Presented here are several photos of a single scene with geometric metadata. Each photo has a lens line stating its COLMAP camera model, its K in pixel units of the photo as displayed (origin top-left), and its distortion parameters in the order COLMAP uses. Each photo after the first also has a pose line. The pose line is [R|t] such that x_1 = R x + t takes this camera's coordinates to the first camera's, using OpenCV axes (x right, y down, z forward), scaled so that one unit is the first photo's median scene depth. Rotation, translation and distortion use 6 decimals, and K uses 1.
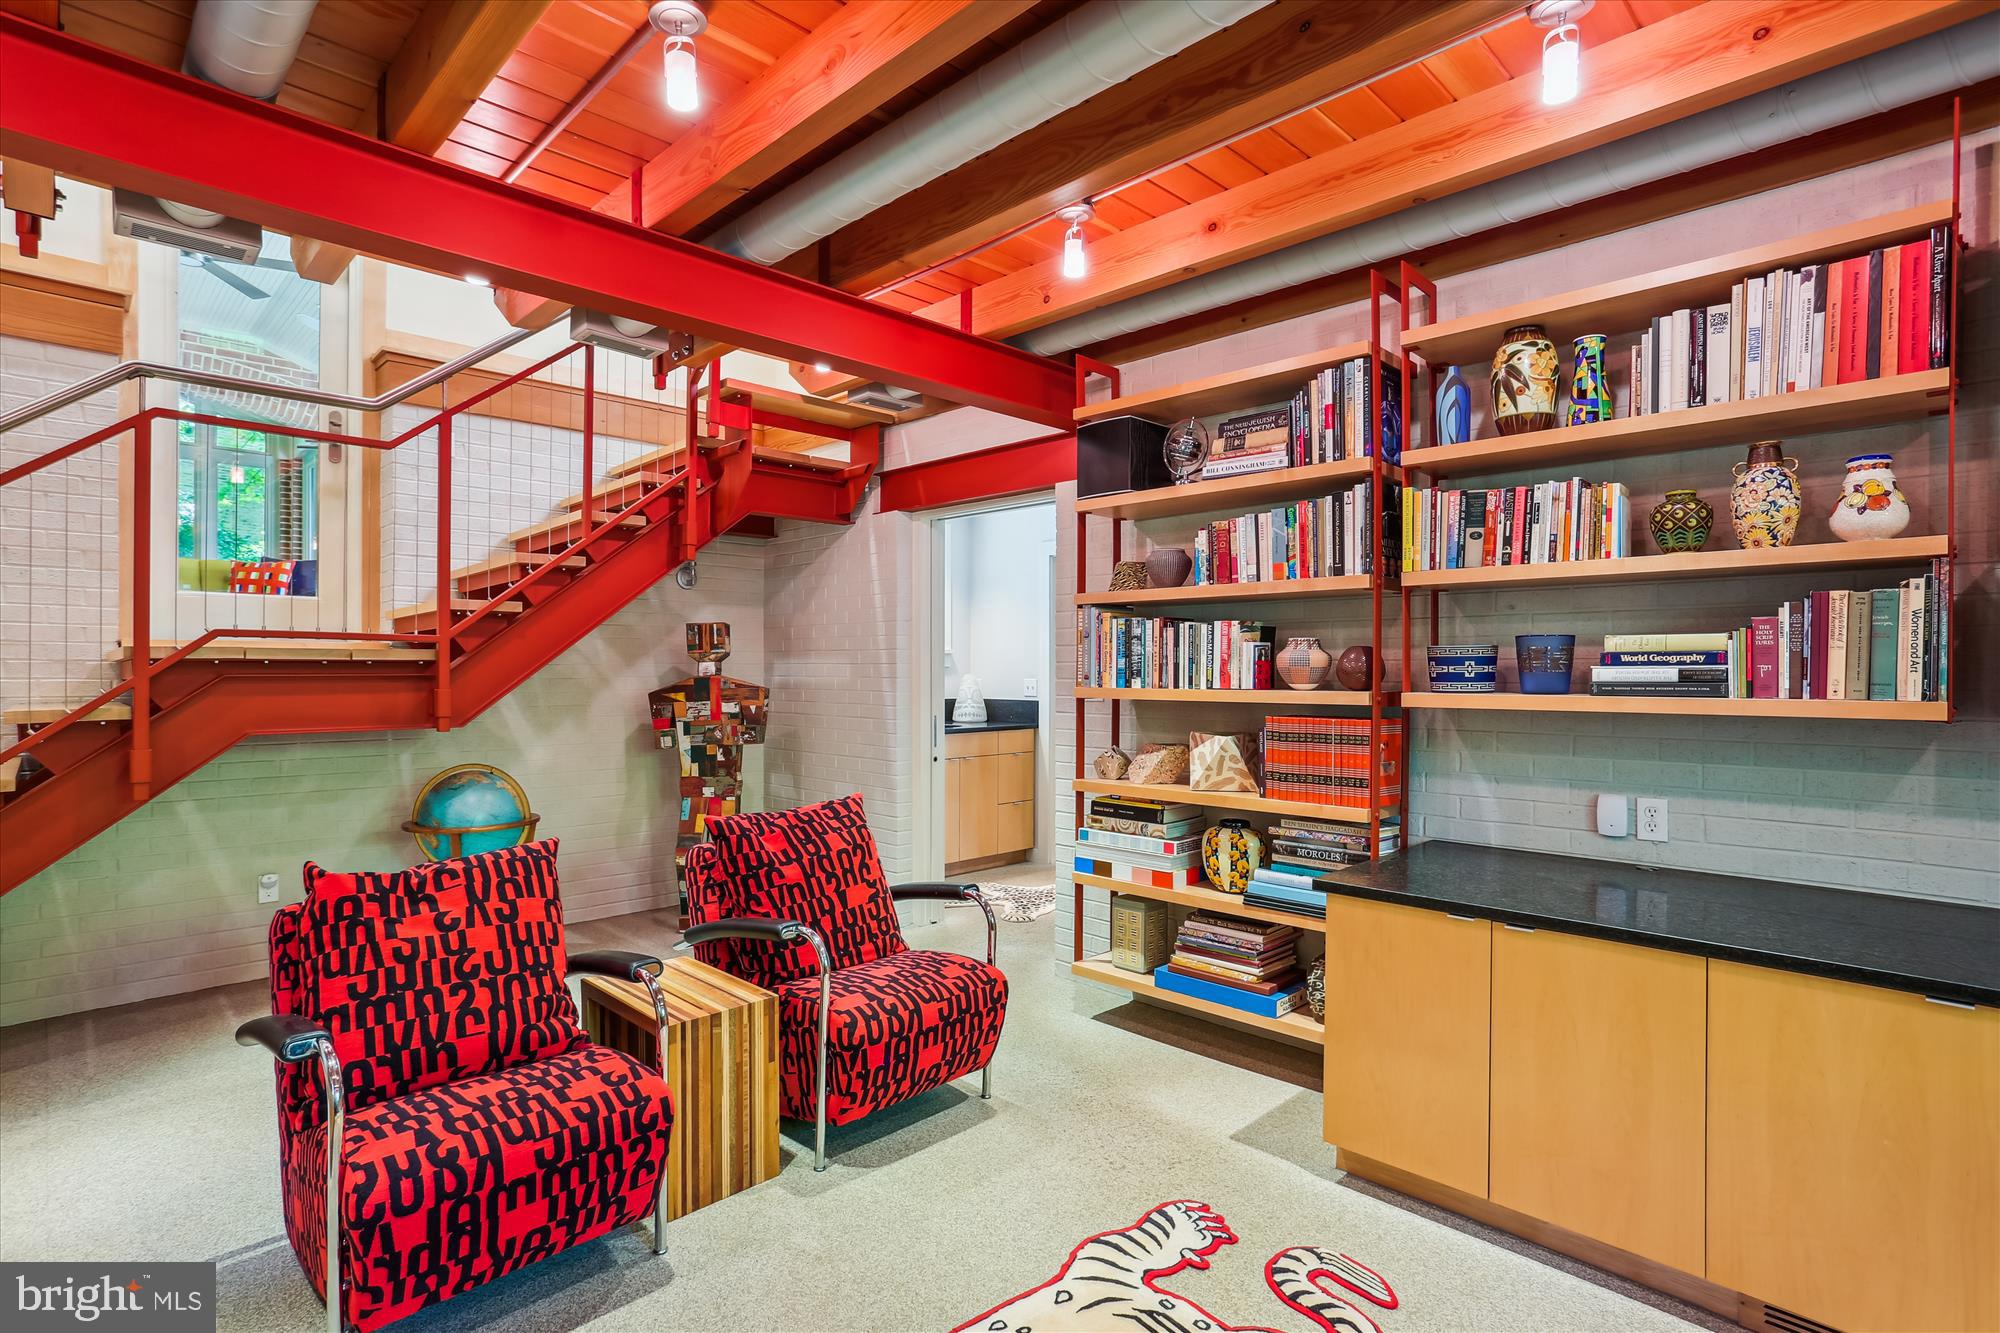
lens RADIAL K [[969.2, 0, 993.3], [0, 969.2, 663.3], [0, 0, 1]] dist [-0.059613, 0.036159]
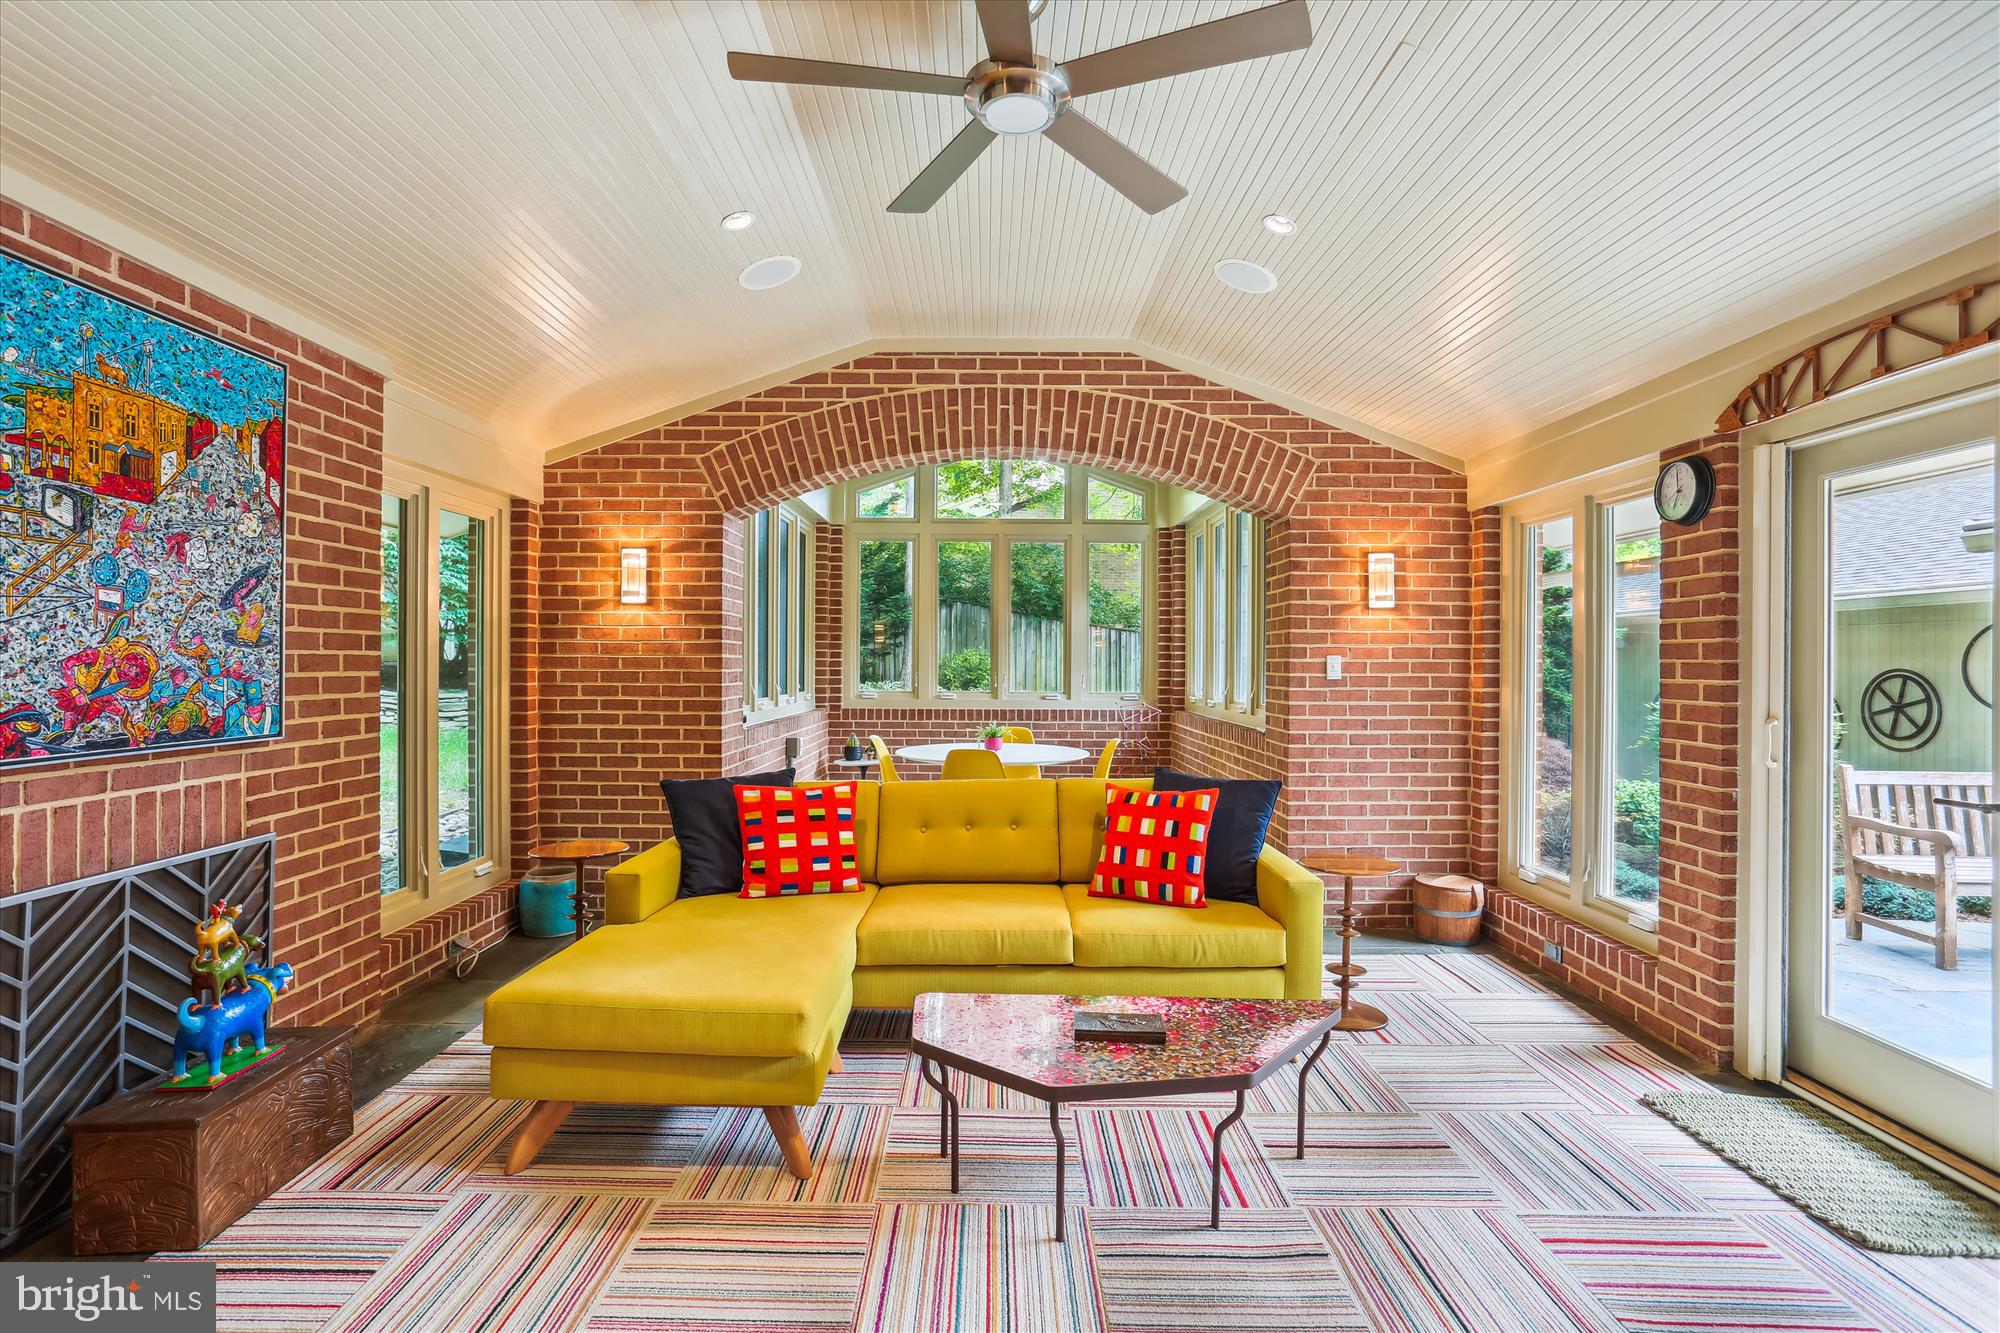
lens RADIAL K [[969.2, 0, 993.3], [0, 969.2, 663.3], [0, 0, 1]] dist [-0.059613, 0.036159]
pose [[0.705216, 0.005204, -0.708974, -0.442631], [-0.002961, 0.999986, 0.004395, -0.158363], [0.708987, -0.001001, 0.705221, 0.543759]]
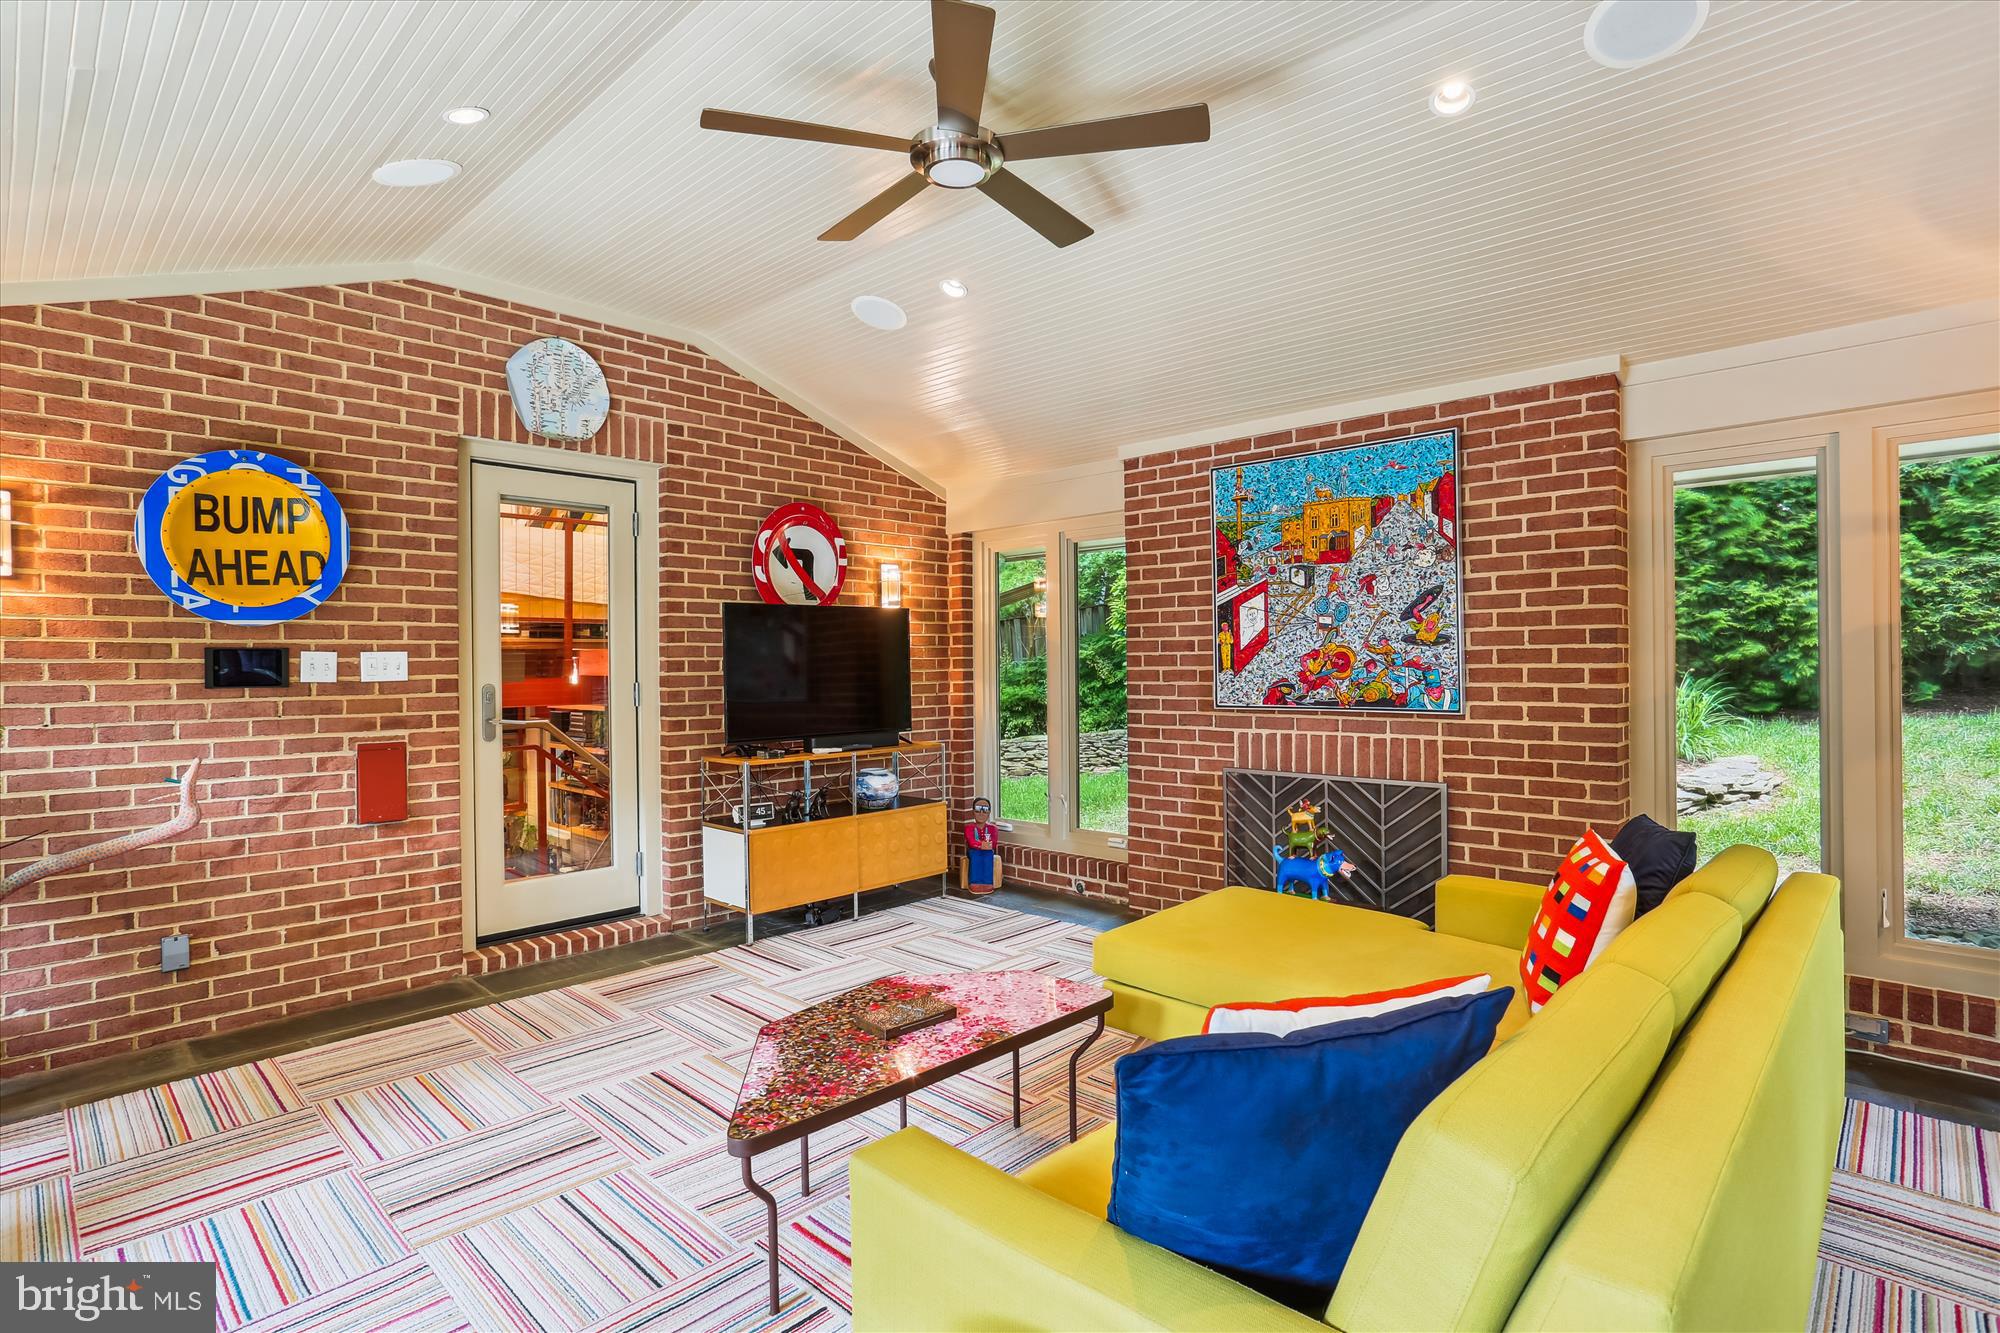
lens RADIAL K [[990.3, 0, 988.1], [0, 990.3, 665.0], [0, 0, 1]] dist [-0.061140, 0.040661]
pose [[-0.999882, 0.007618, -0.013369, -0.643457], [0.007649, 0.999968, -0.002273, -0.152758], [0.013351, -0.002375, -0.999908, 1.075946]]
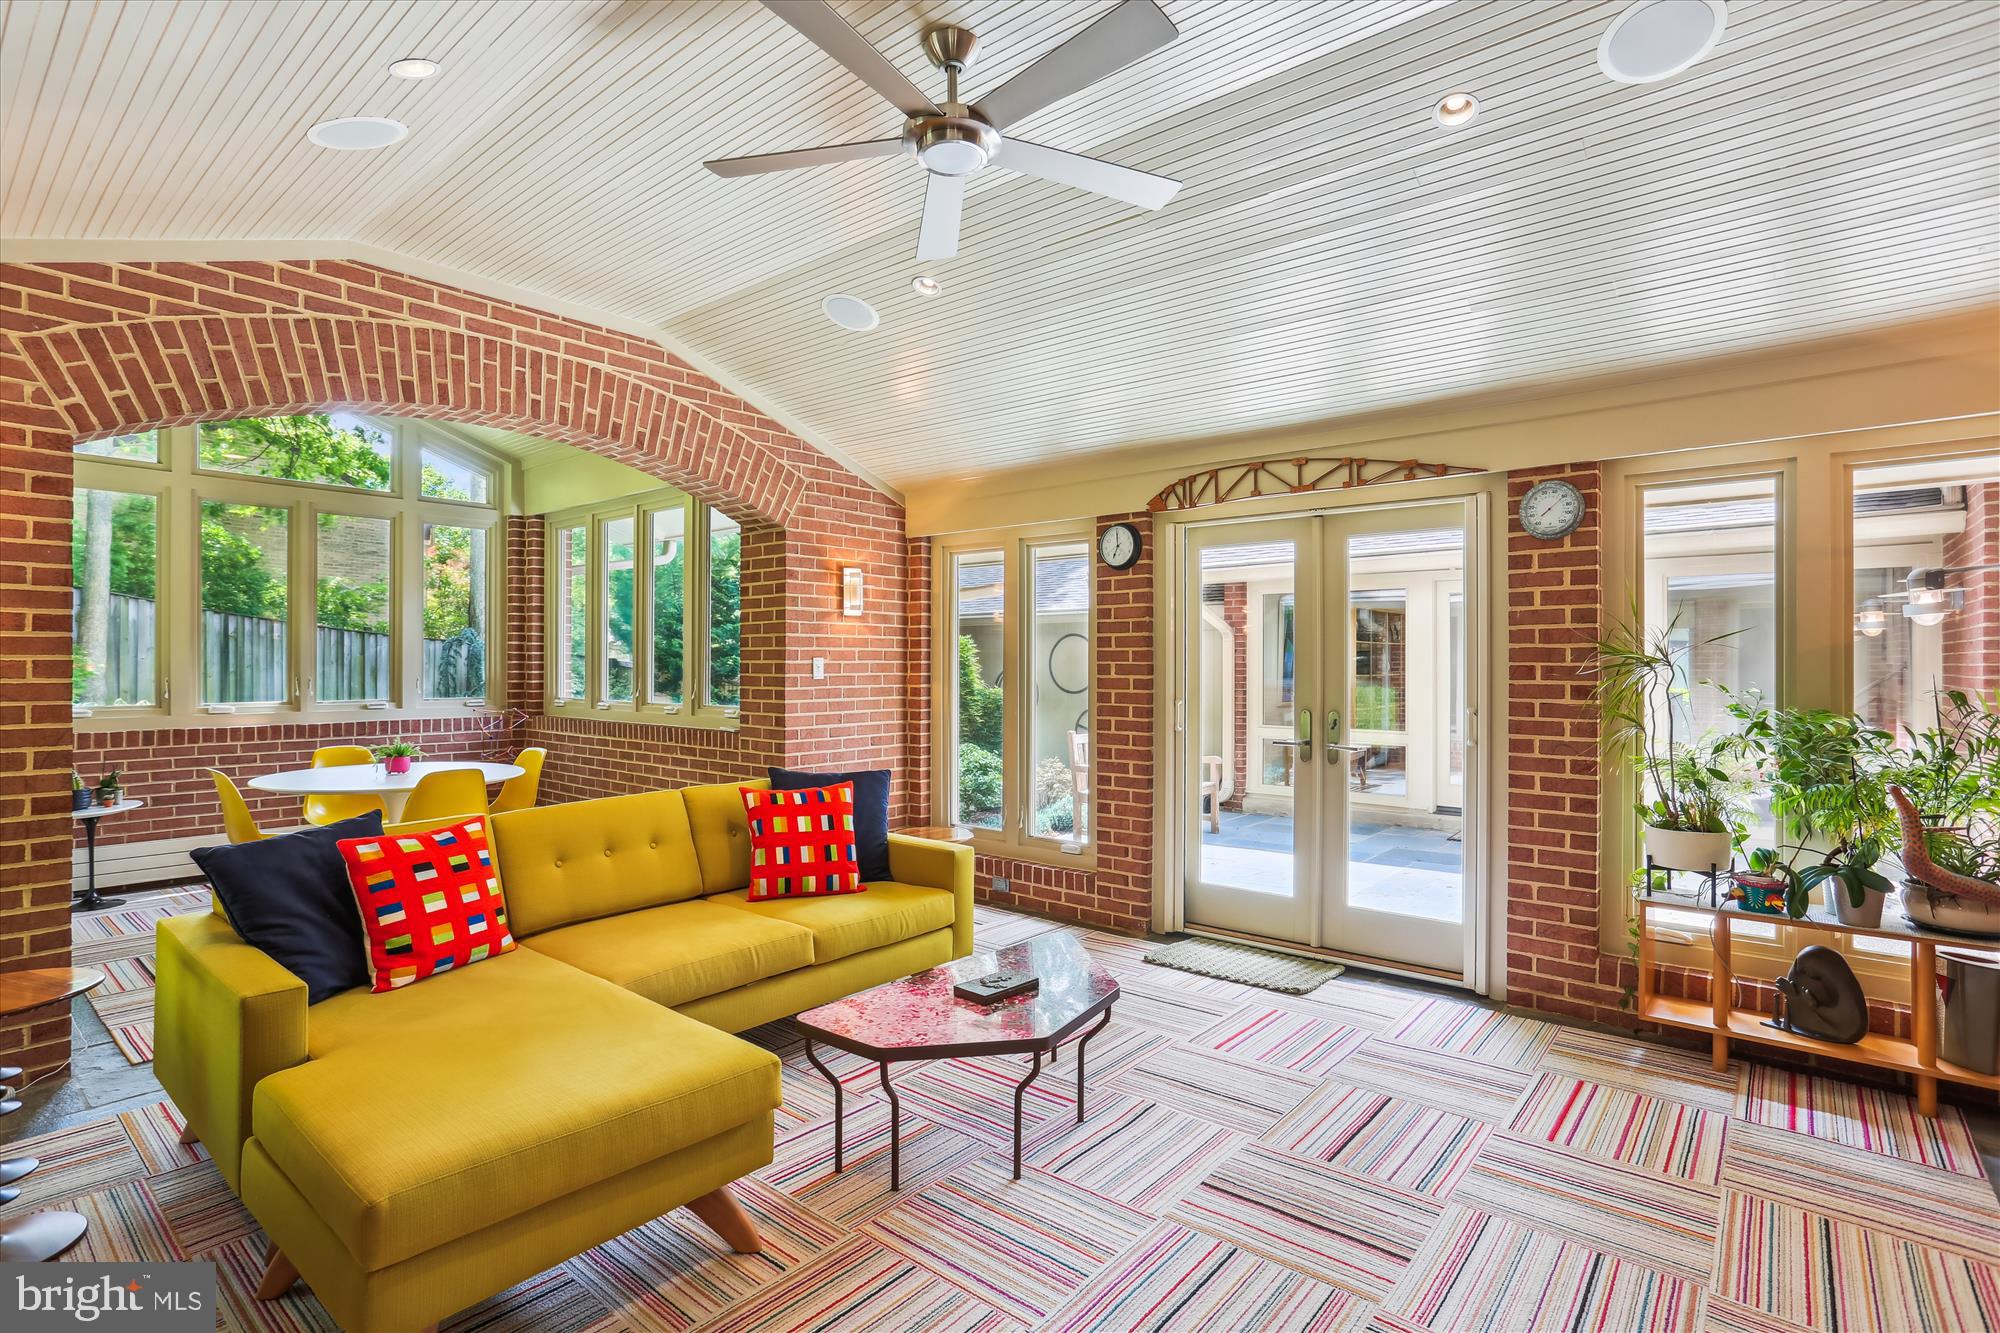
lens RADIAL K [[969.2, 0, 993.3], [0, 969.2, 663.3], [0, 0, 1]] dist [-0.059613, 0.036159]
pose [[0.996410, 0.002388, 0.084620, -0.651591], [-0.002728, 0.999989, 0.003903, -0.160256], [-0.084609, -0.004120, 0.996406, 0.442976]]
